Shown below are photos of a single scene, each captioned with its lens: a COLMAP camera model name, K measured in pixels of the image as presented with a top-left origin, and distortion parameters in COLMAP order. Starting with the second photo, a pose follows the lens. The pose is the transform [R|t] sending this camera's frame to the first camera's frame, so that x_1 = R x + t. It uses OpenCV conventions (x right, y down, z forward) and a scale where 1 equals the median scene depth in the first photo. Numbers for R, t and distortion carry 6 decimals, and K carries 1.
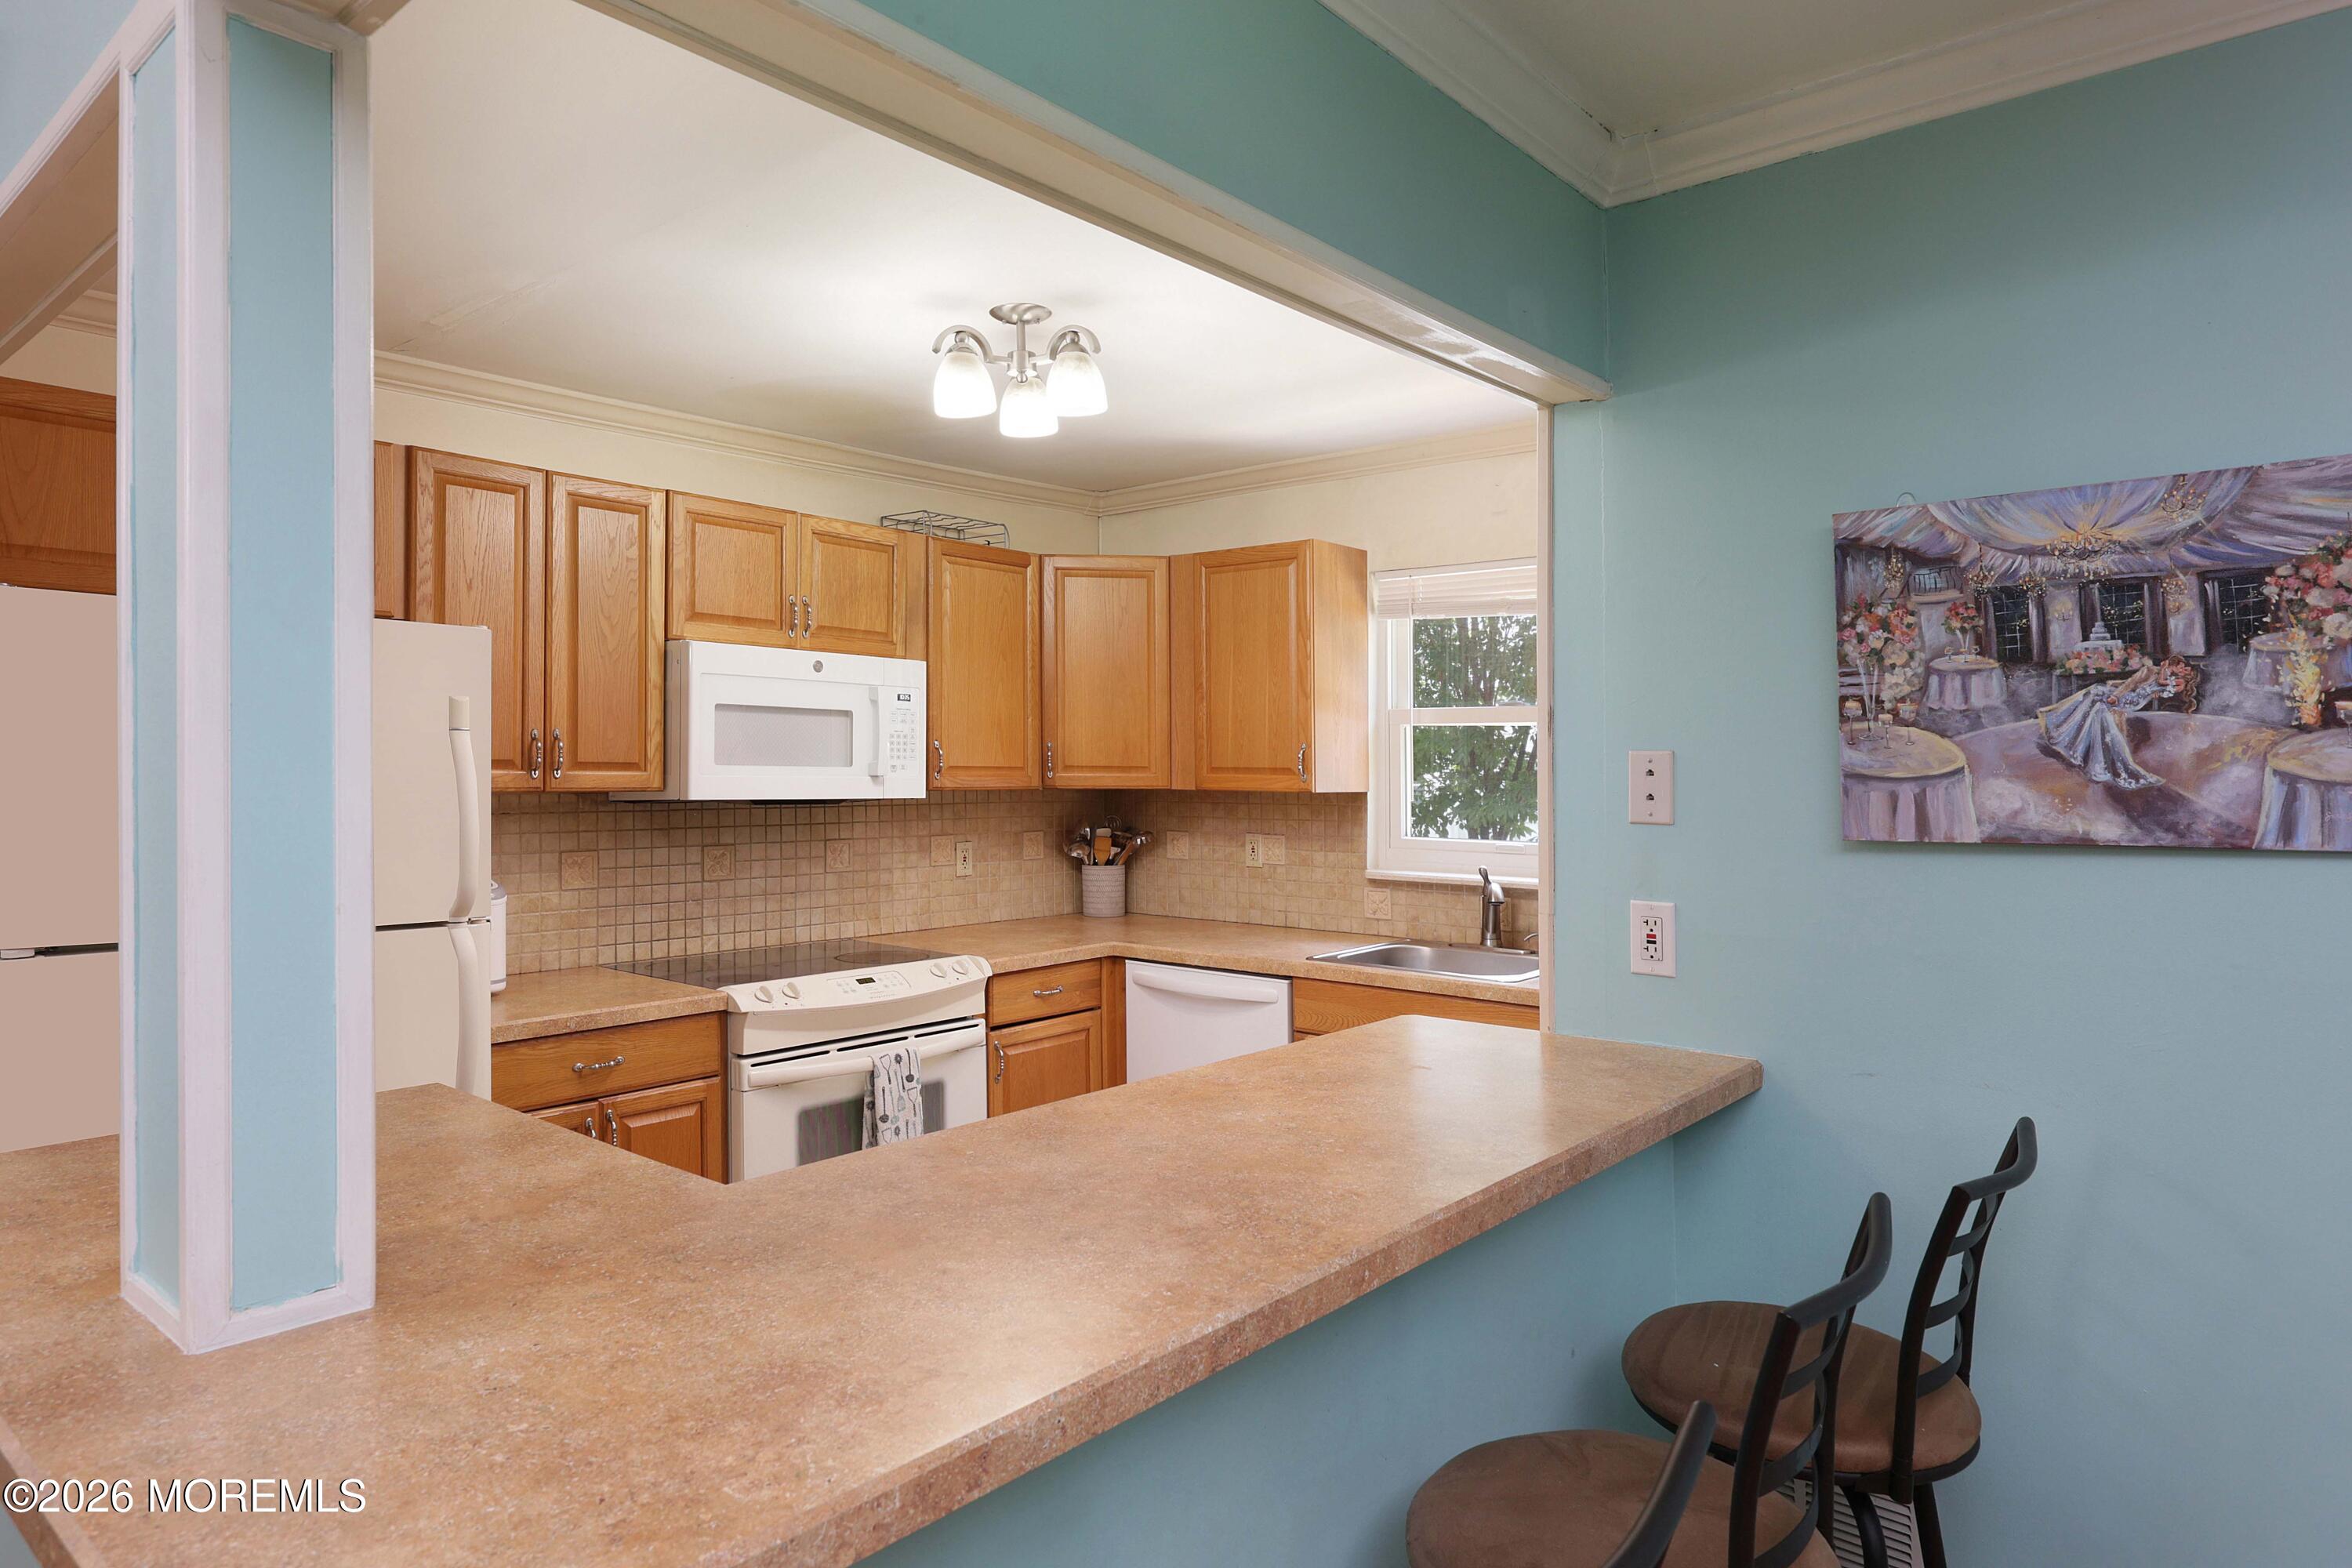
lens RADIAL K [[1406.4, 0, 1163.6], [0, 1406.4, 744.1], [0, 0, 1]] dist [0.002915, -0.001019]
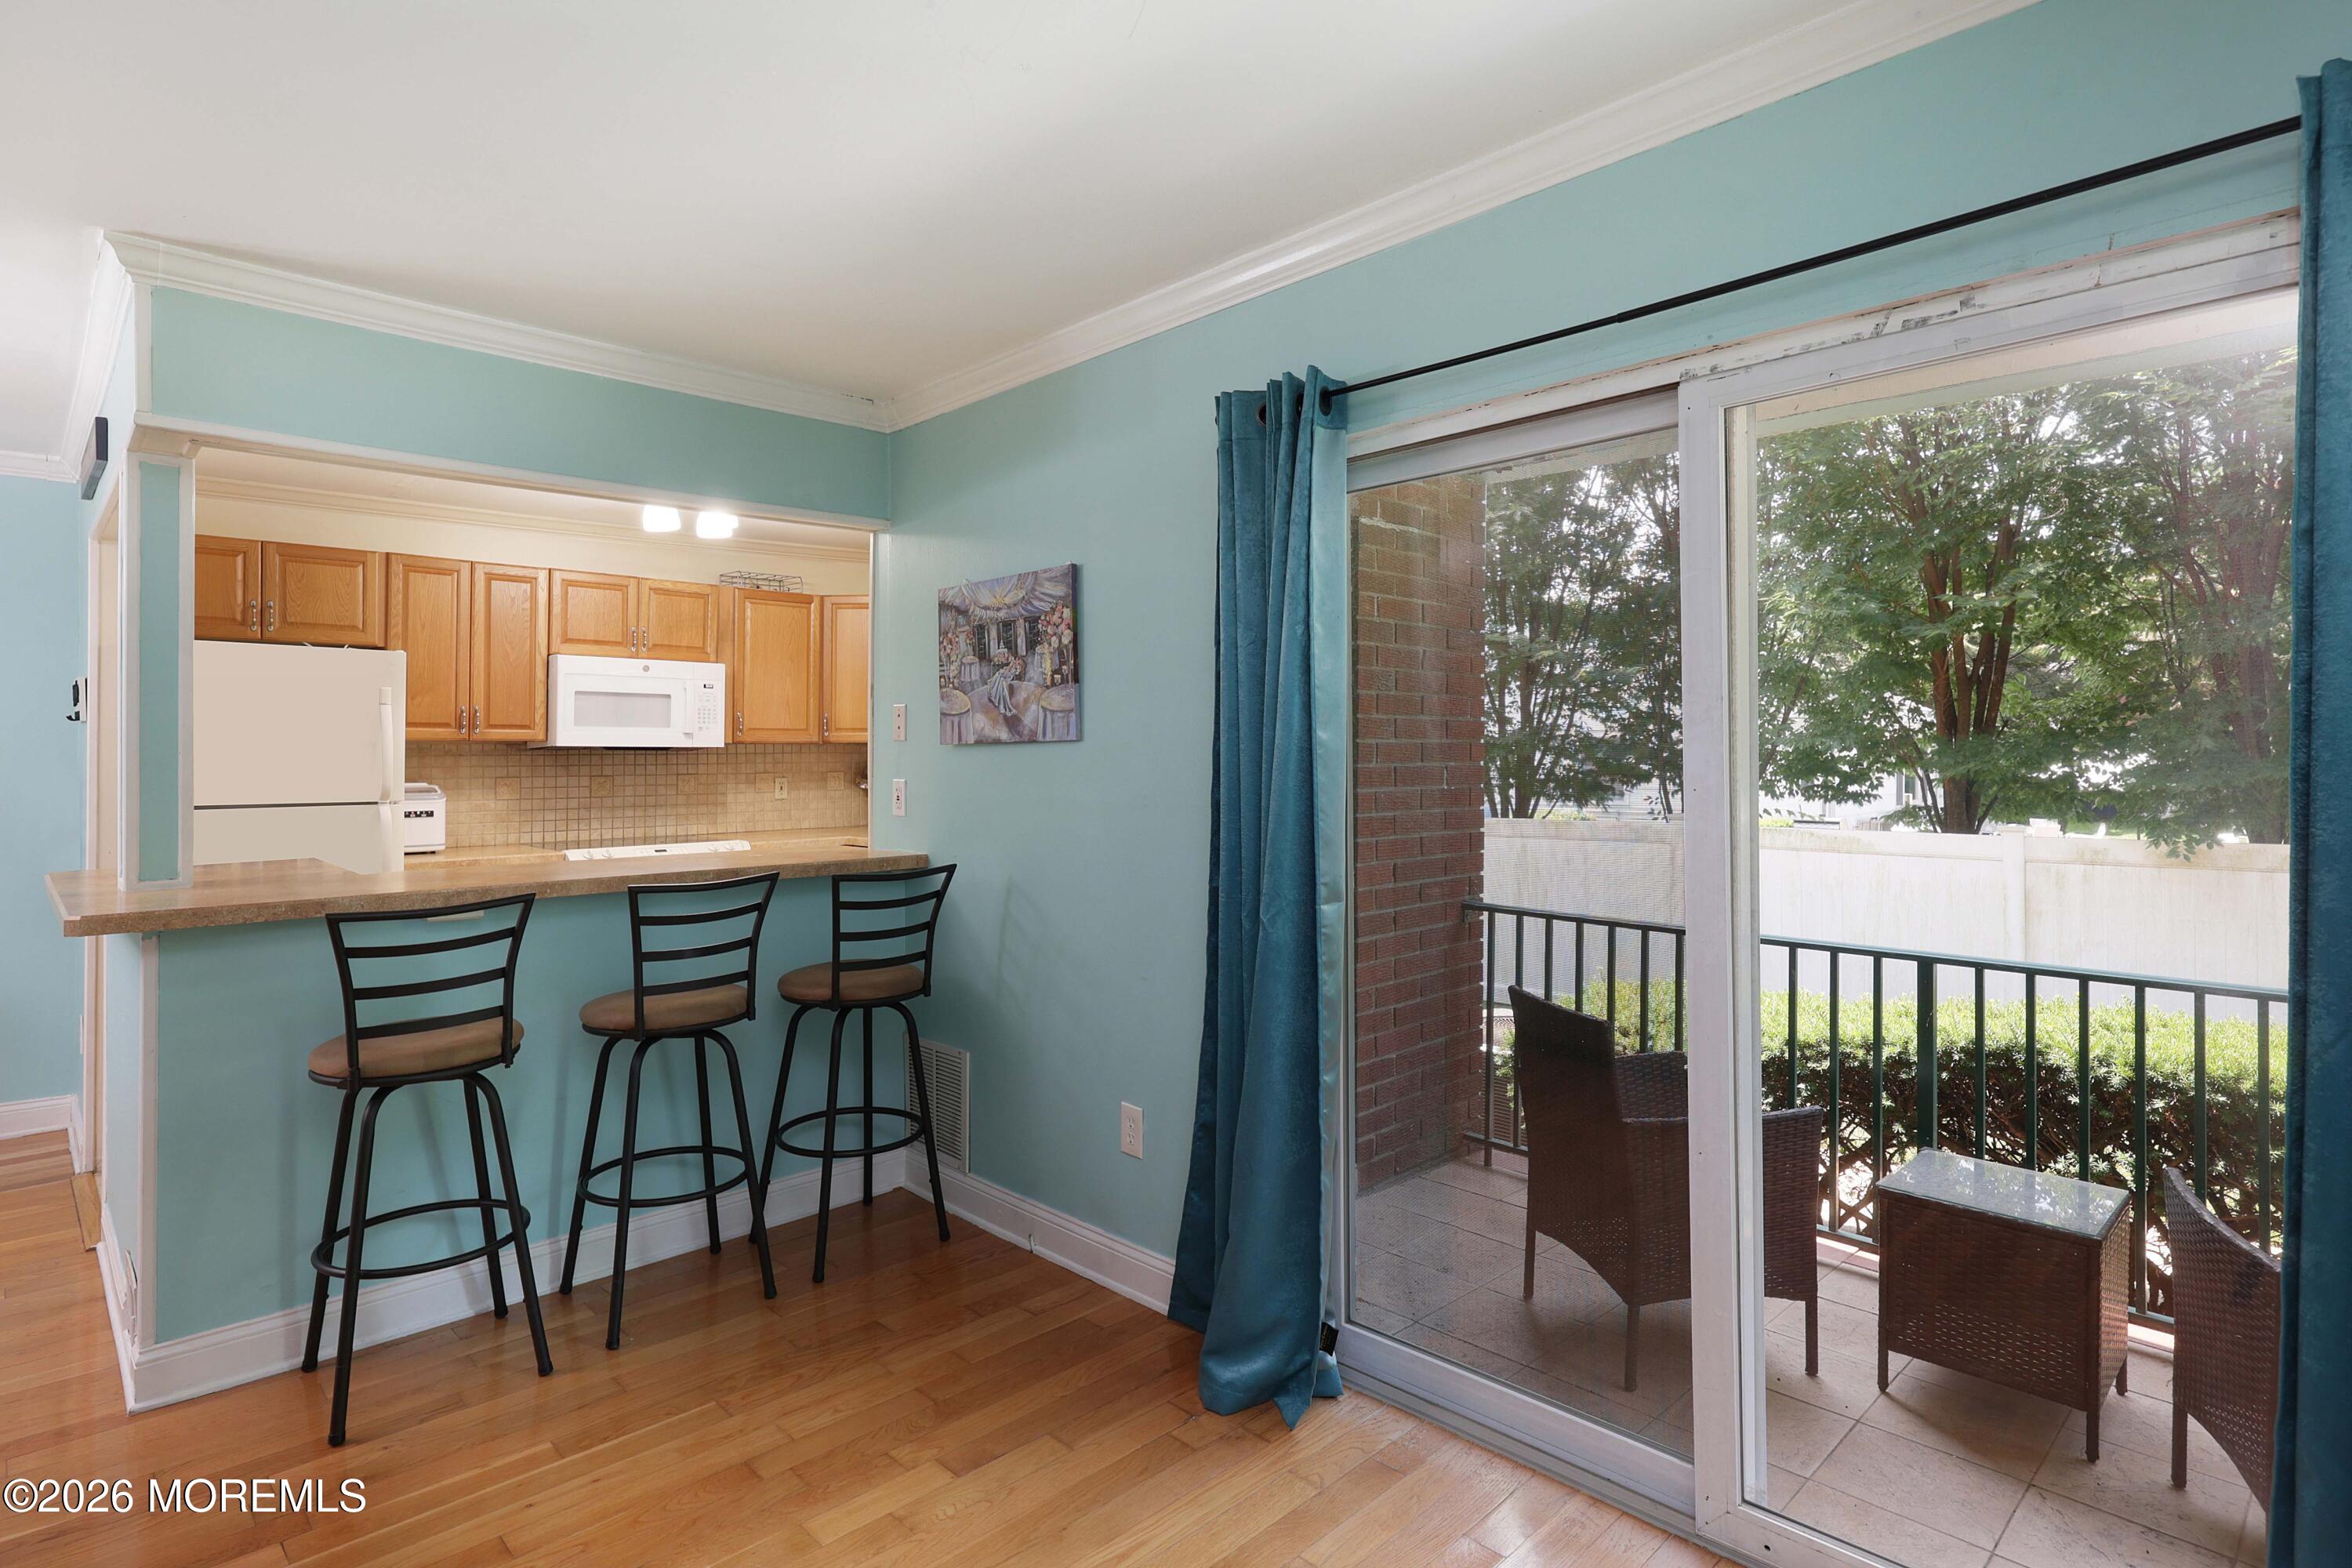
lens RADIAL K [[1209.3, 0, 1174.7], [0, 1209.3, 720.1], [0, 0, 1]] dist [-0.000128, -0.001405]
pose [[0.996700, -0.010233, -0.080527, 0.545075], [0.009469, 0.999907, -0.009865, 0.029534], [0.080620, 0.009070, 0.996704, -0.432111]]
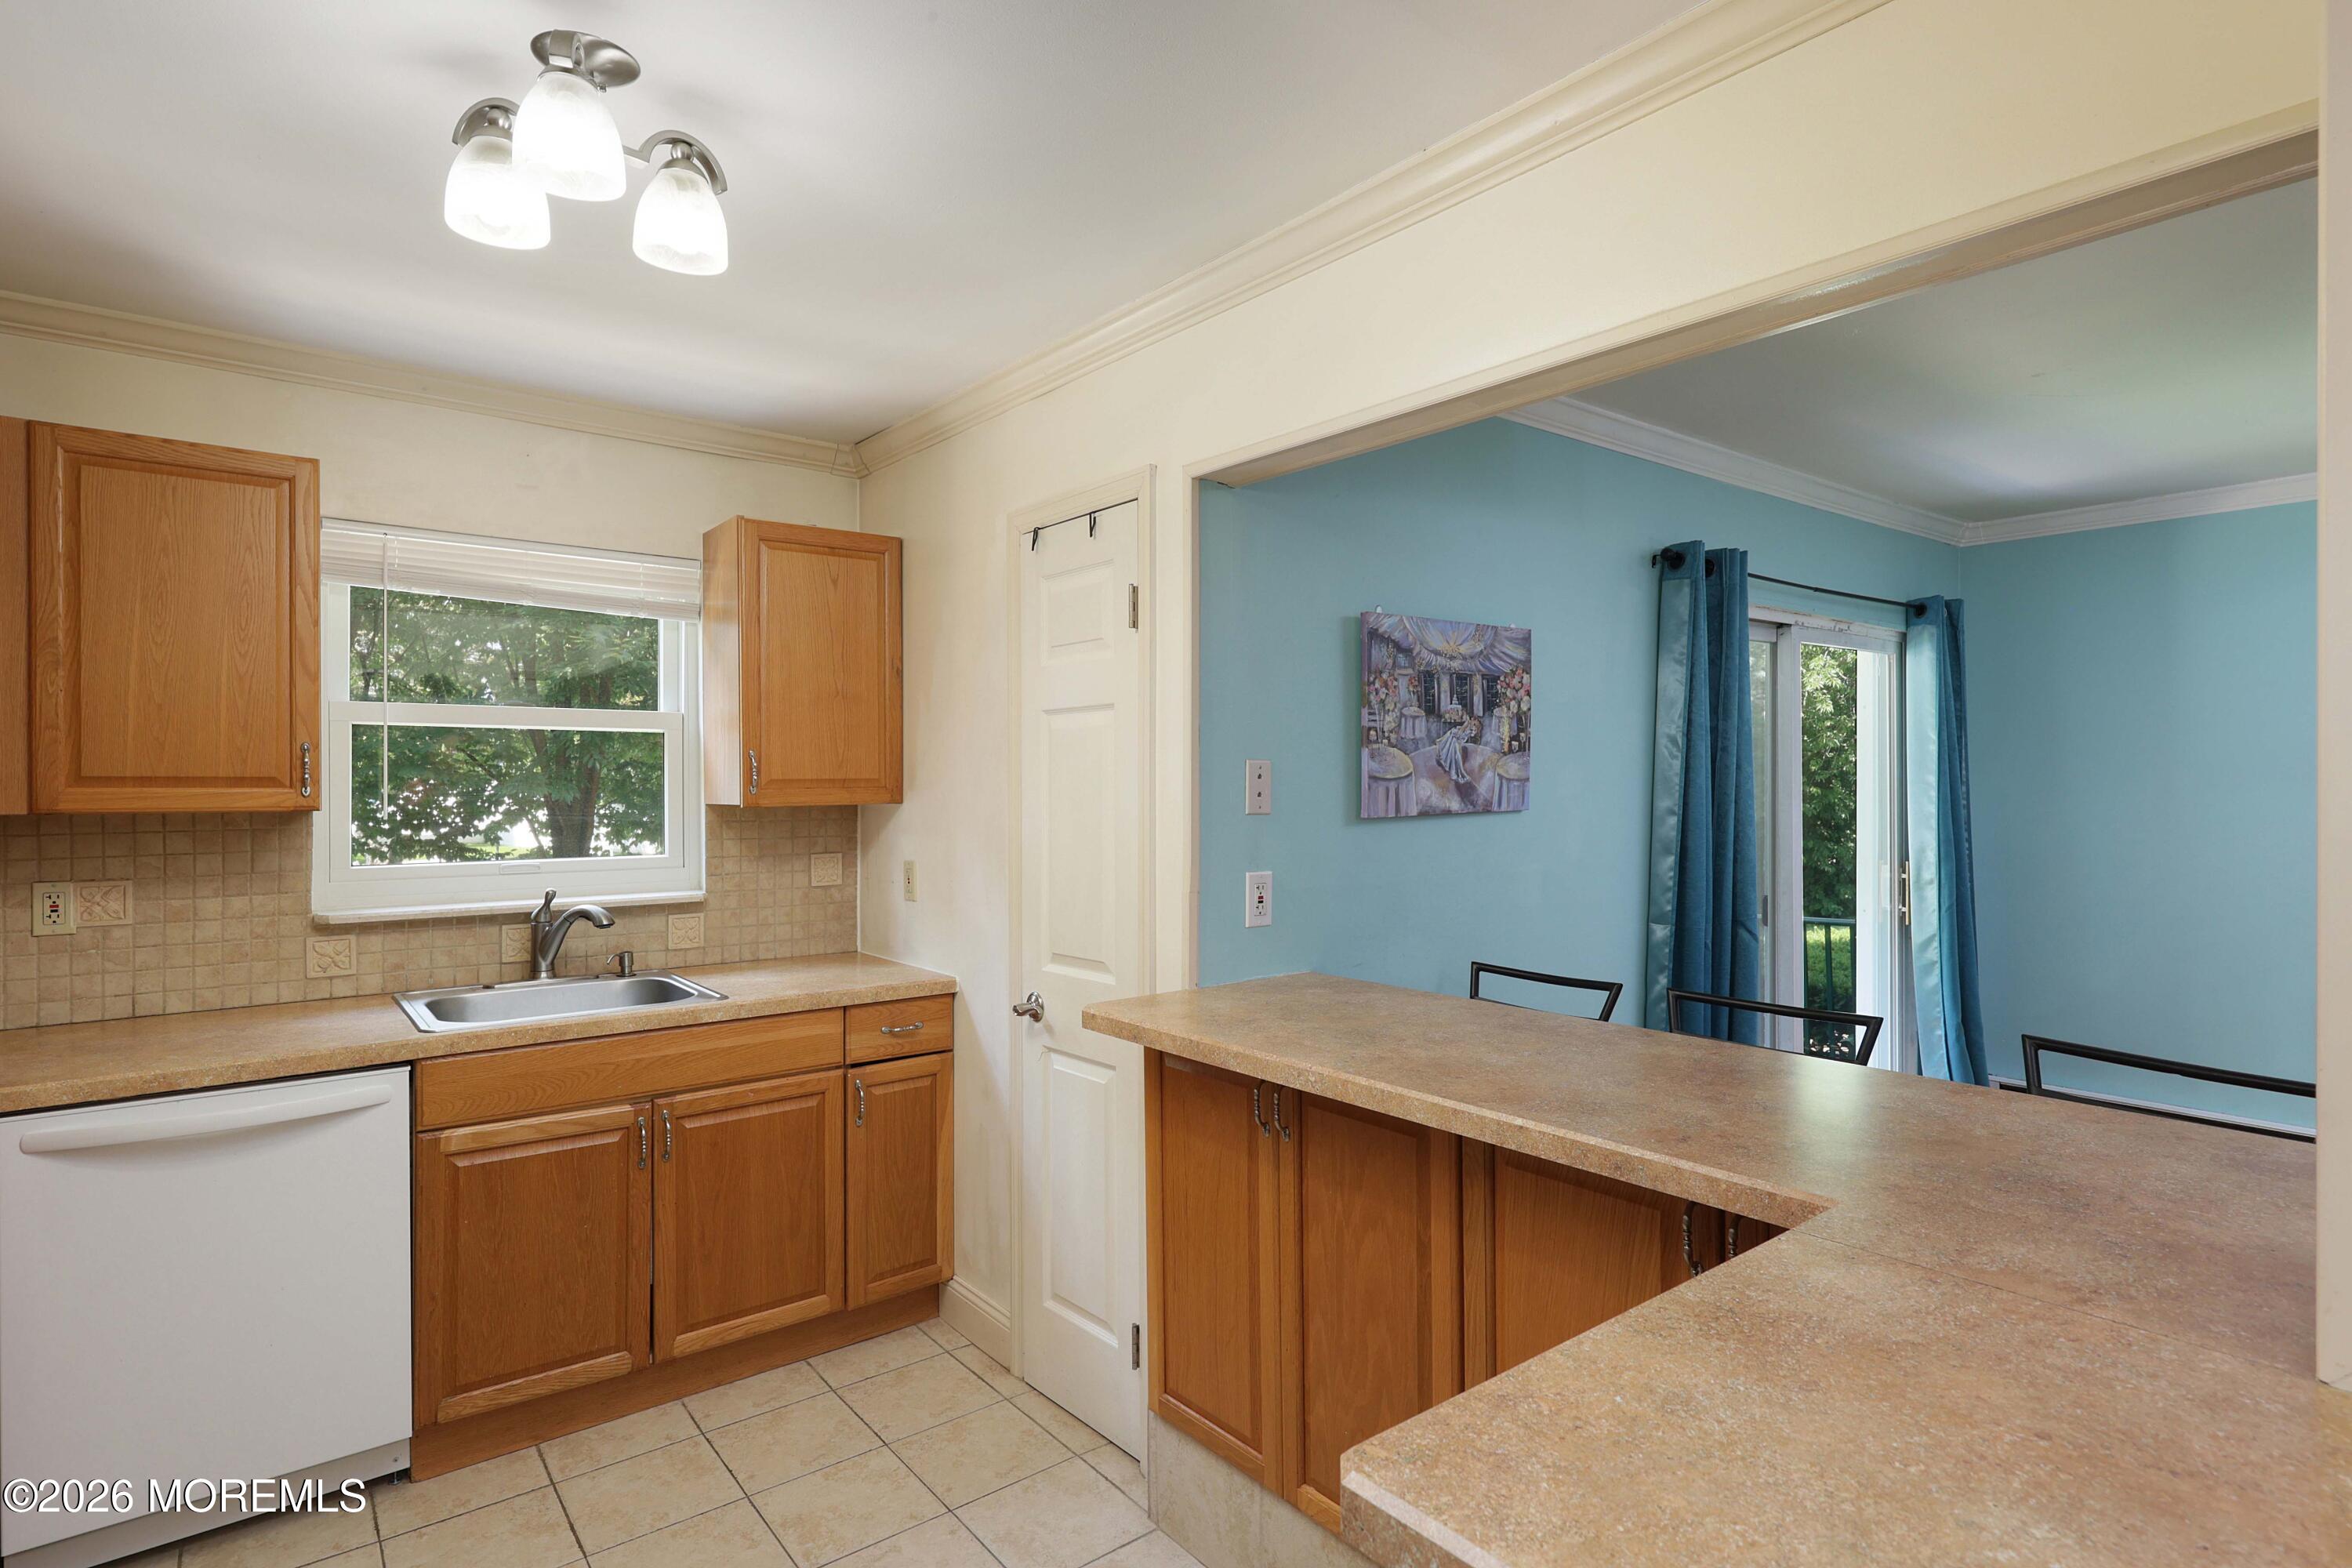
lens RADIAL K [[1209.3, 0, 1168.8], [0, 1209.3, 772.6], [0, 0, 1]] dist [-0.000128, -0.001405]
pose [[0.182960, 0.002400, 0.983117, -0.500100], [-0.012149, 0.999926, -0.000180, 0.011195], [-0.983045, -0.011911, 0.182976, 0.542122]]
